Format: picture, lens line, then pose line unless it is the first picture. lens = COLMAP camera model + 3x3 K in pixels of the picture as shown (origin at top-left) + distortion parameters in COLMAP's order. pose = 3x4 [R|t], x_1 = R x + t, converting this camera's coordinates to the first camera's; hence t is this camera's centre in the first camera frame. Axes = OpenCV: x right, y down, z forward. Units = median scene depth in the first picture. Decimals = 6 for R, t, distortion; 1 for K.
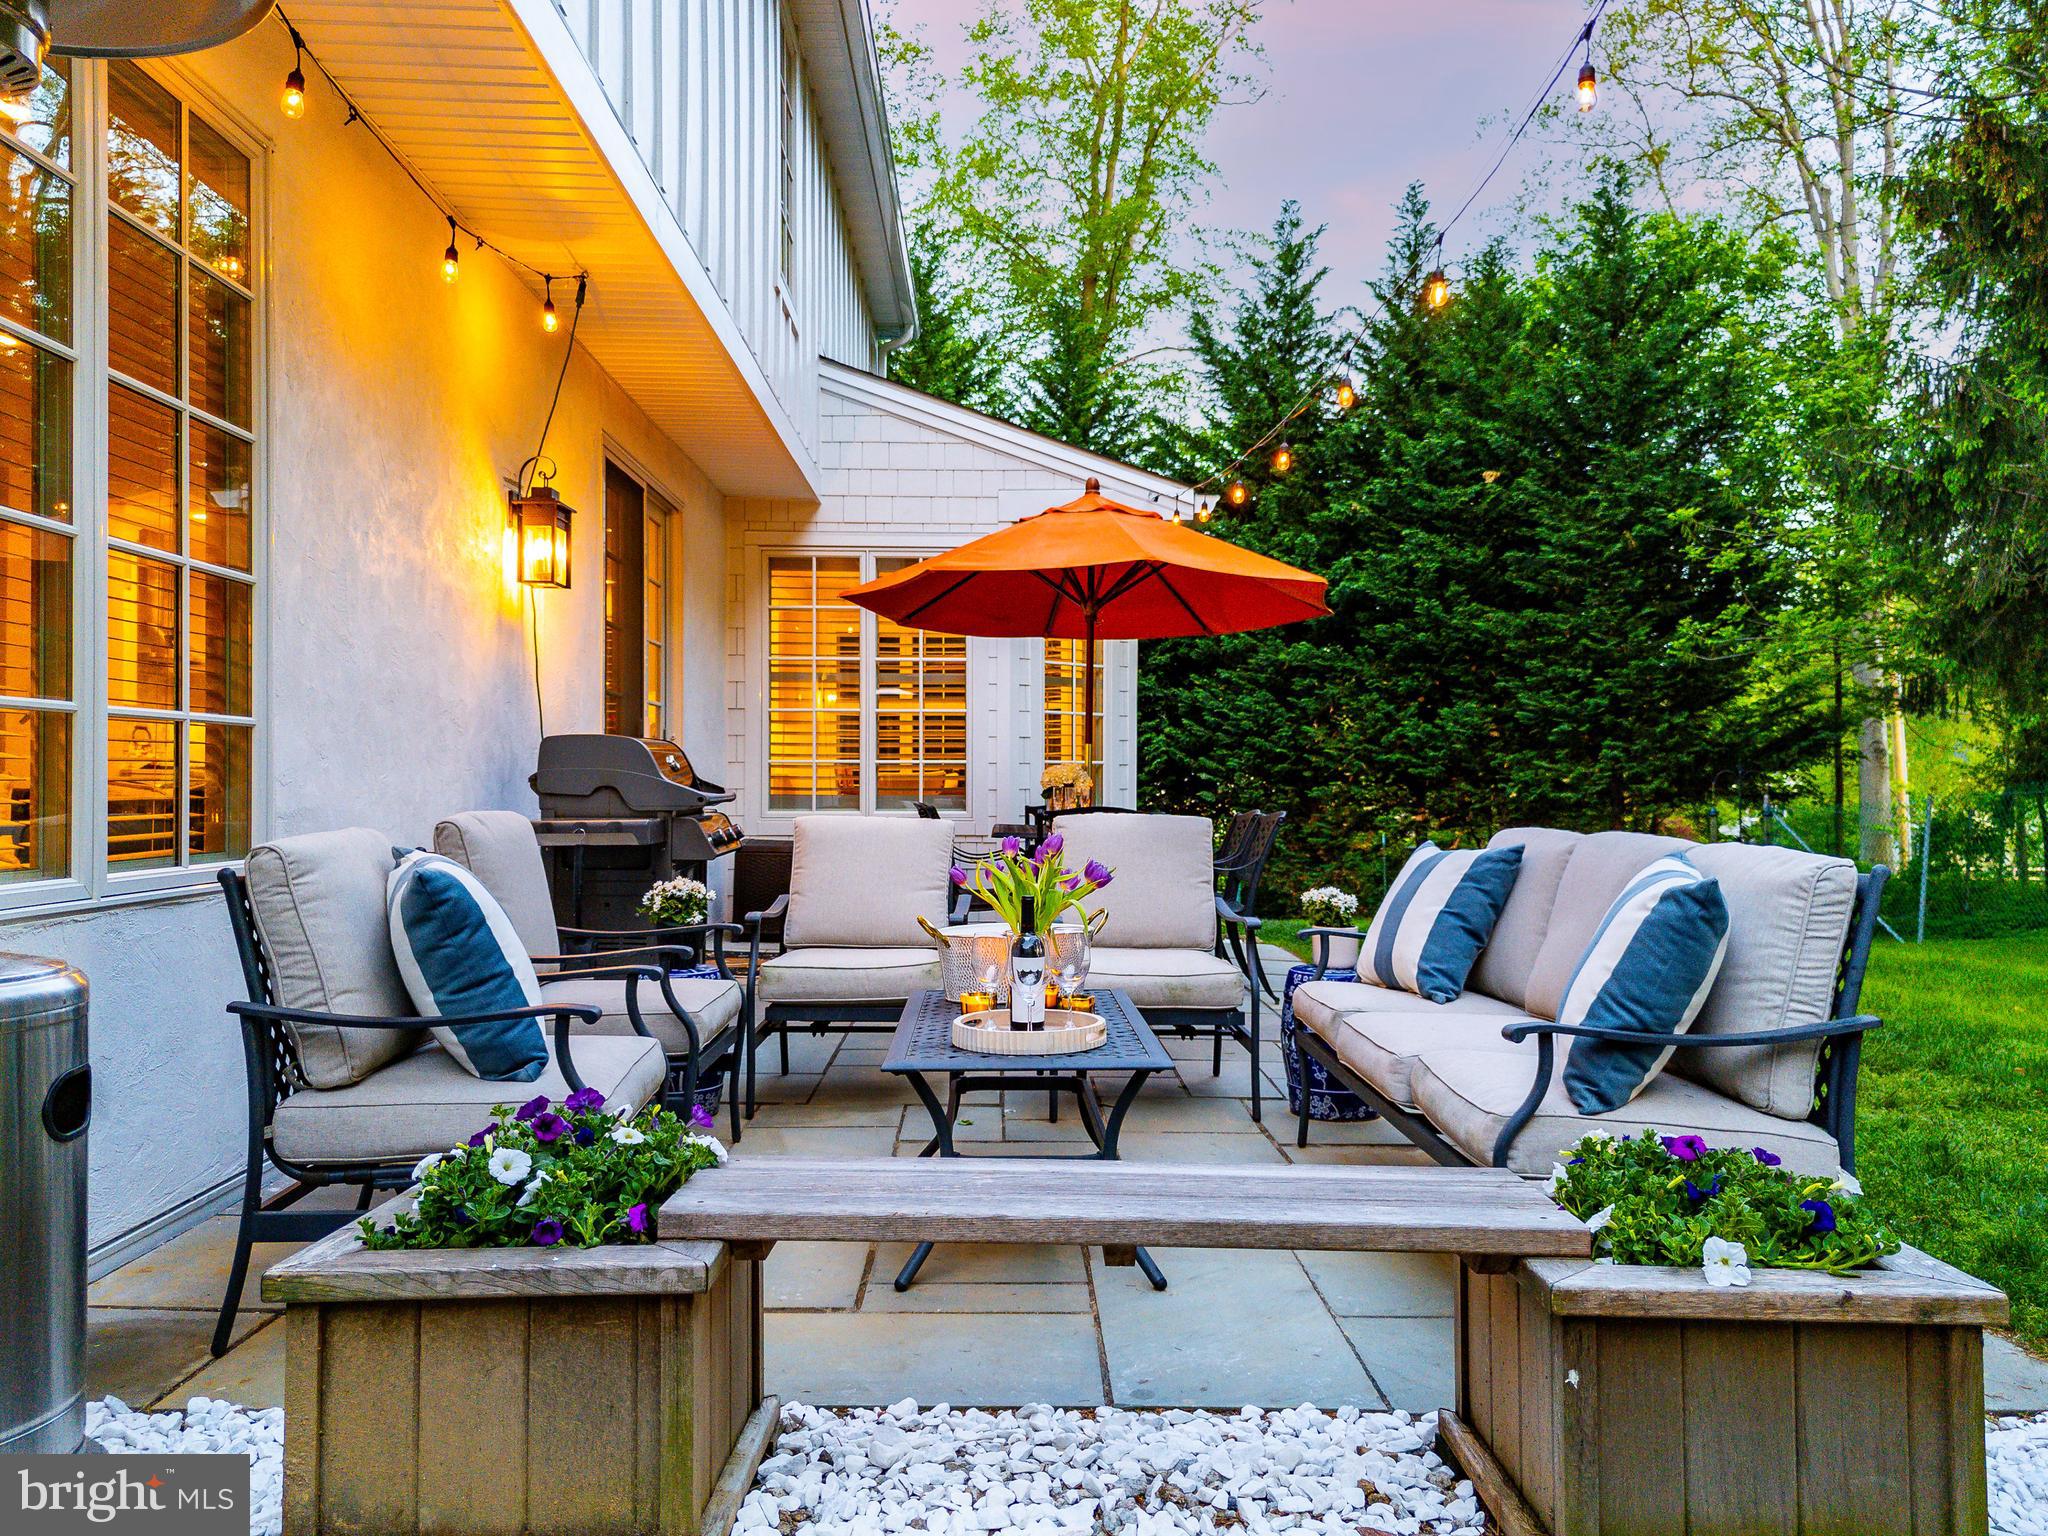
lens RADIAL K [[1489.6, 0, 1024.0], [0, 1489.6, 768.0], [0, 0, 1]] dist [0.043034, -0.005219]
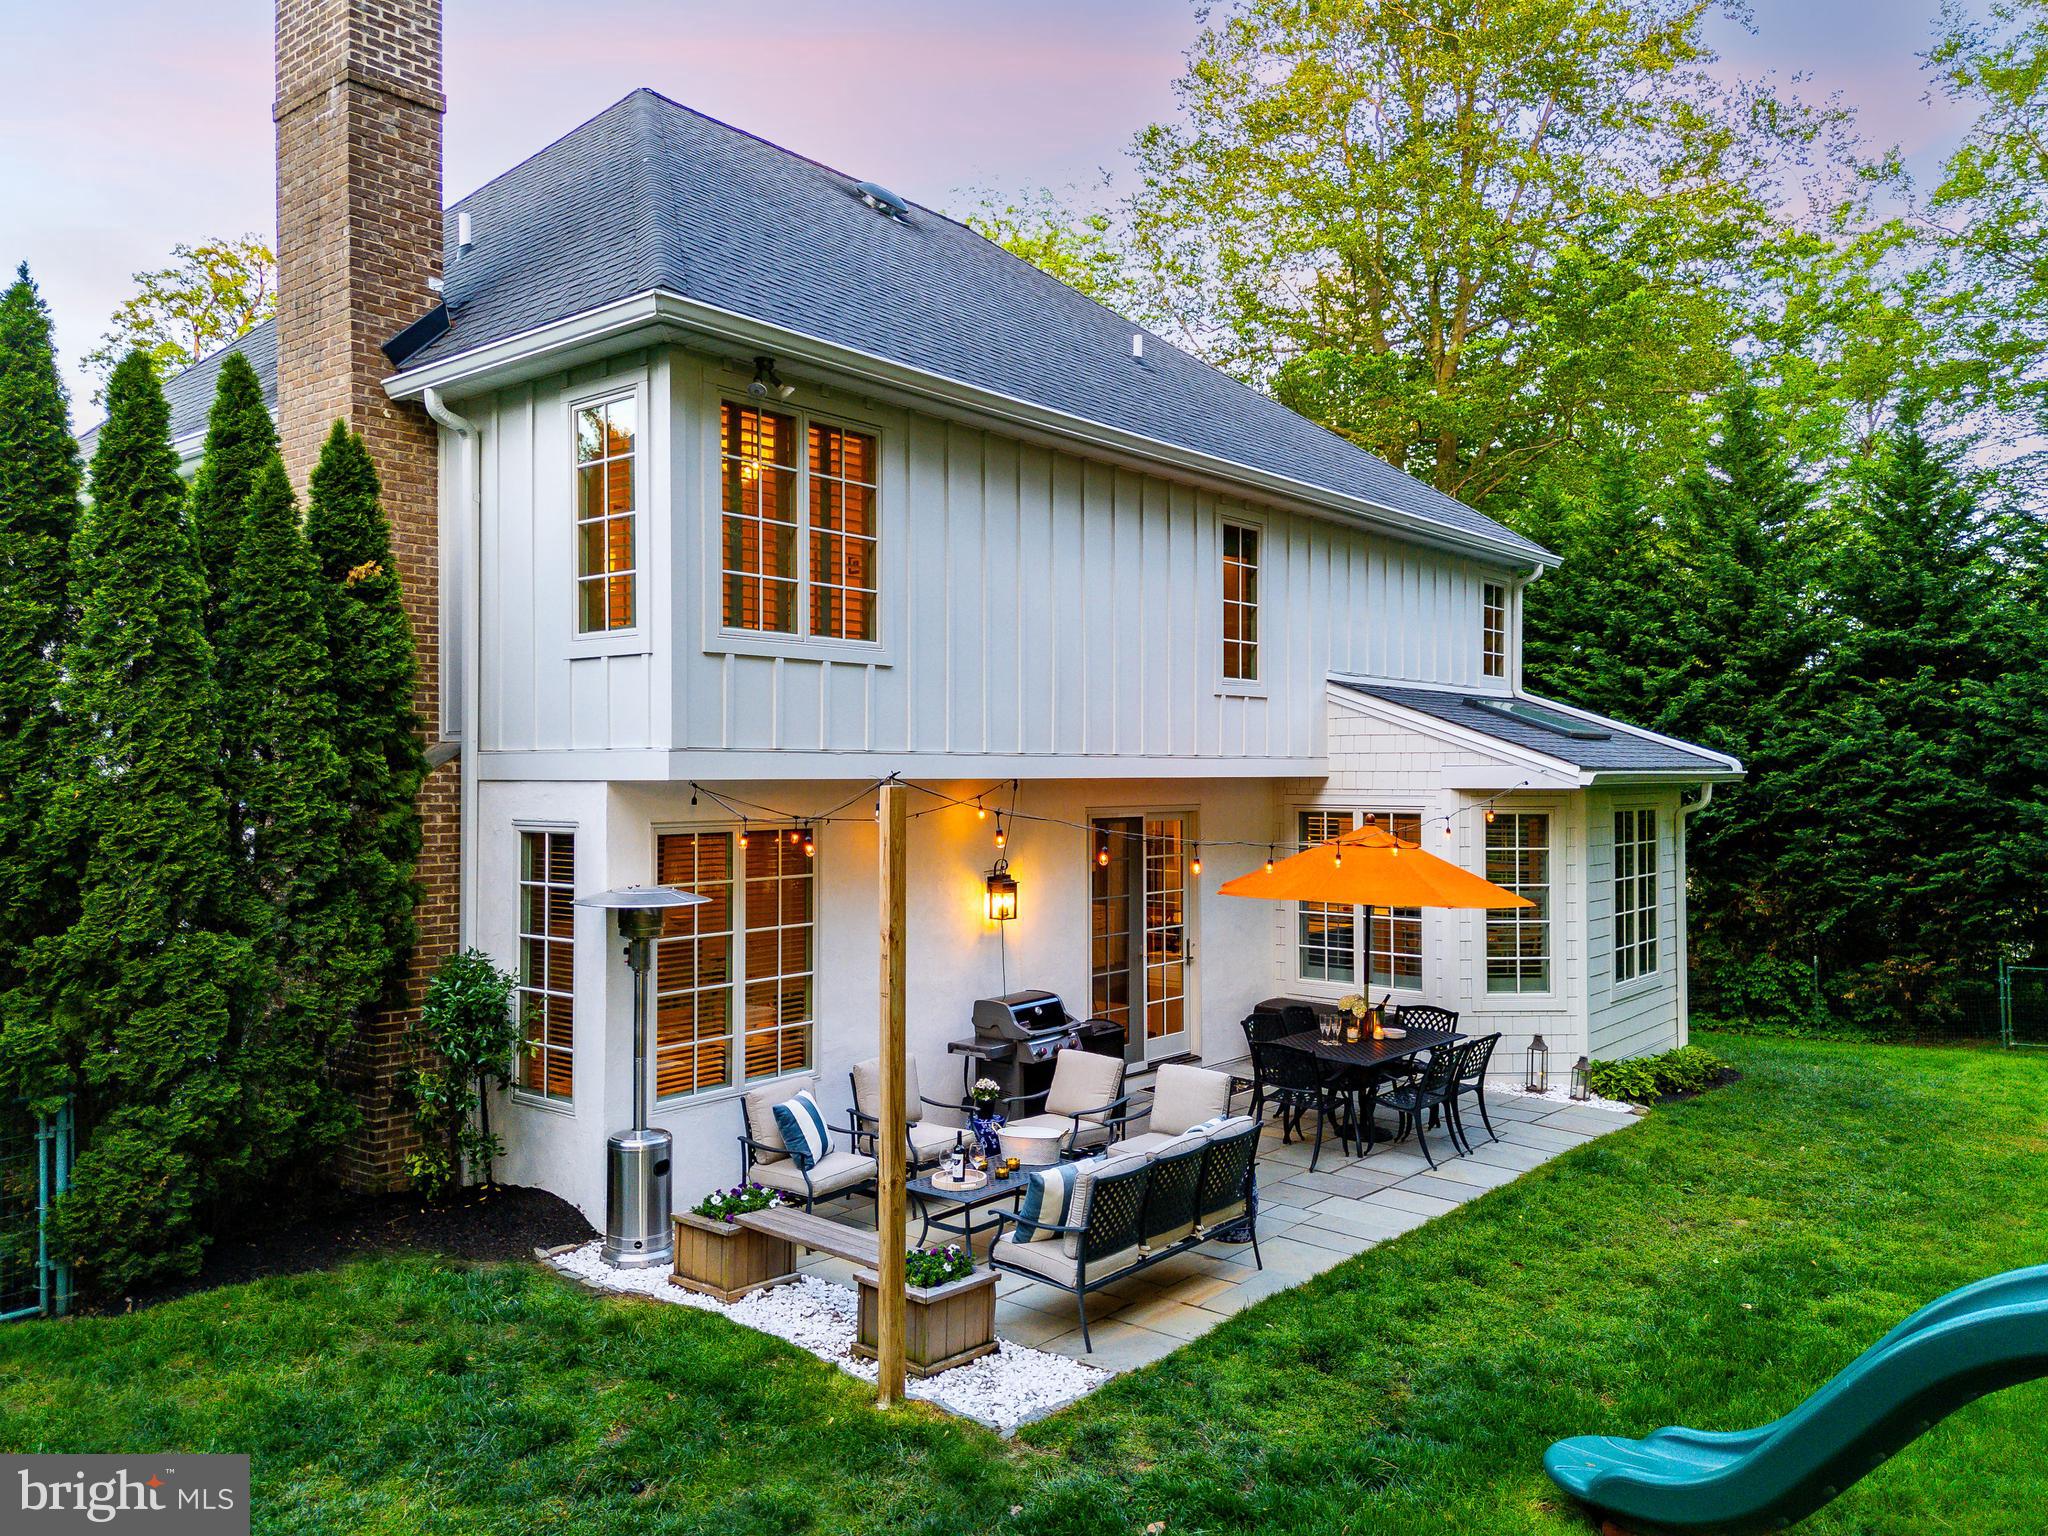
lens RADIAL K [[1489.6, 0, 1024.0], [0, 1489.6, 768.0], [0, 0, 1]] dist [0.043034, -0.005219]
pose [[0.753127, -0.003315, -0.657867, 2.107709], [0.007725, 0.999963, 0.003805, -0.659858], [0.657830, -0.007947, 0.753124, -1.108288]]
